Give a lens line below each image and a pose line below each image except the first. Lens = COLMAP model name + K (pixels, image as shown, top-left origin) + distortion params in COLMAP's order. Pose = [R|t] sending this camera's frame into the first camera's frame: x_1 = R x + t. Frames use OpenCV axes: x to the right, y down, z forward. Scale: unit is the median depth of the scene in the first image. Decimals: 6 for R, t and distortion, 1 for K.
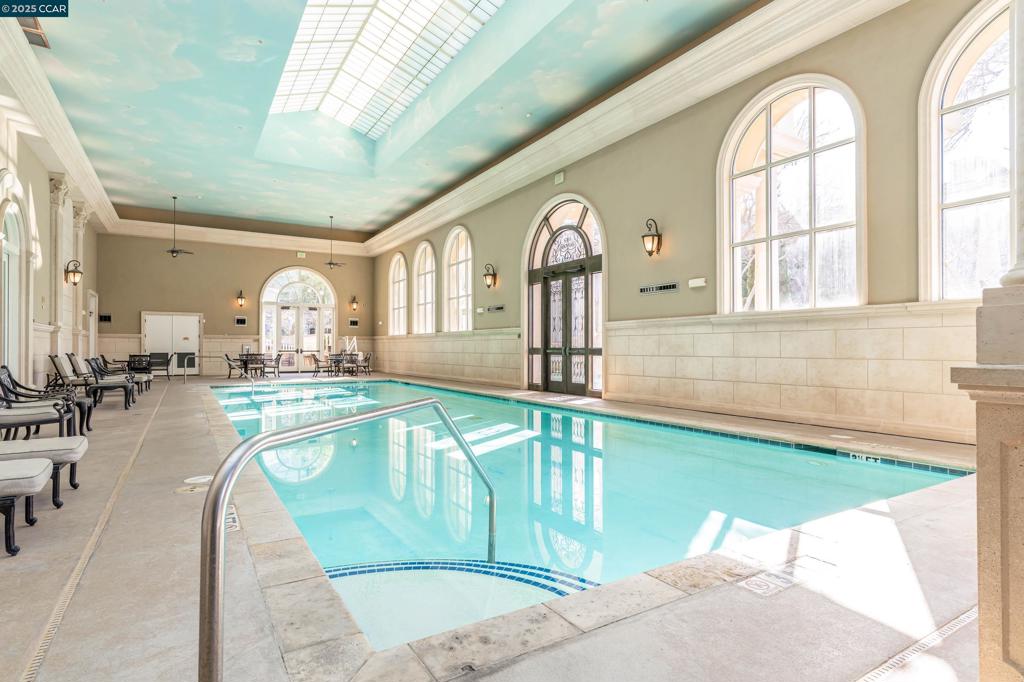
lens RADIAL K [[552.1, 0, 505.0], [0, 552.1, 340.9], [0, 0, 1]] dist [-0.006562, 0.000738]
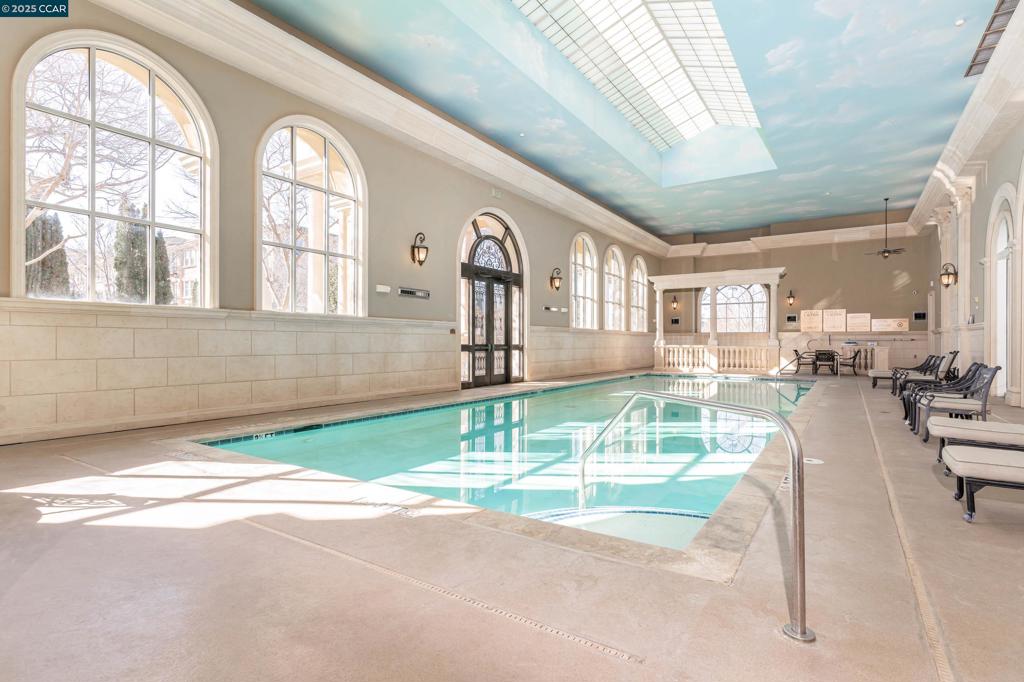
lens RADIAL K [[509.1, 0, 505.1], [0, 509.1, 345.2], [0, 0, 1]] dist [-0.027348, 0.000104]
pose [[-0.444492, 0.000898, 0.895782, -0.819218], [-0.006282, 0.999972, -0.004119, 0.017634], [-0.895761, -0.007458, -0.444474, 1.416231]]
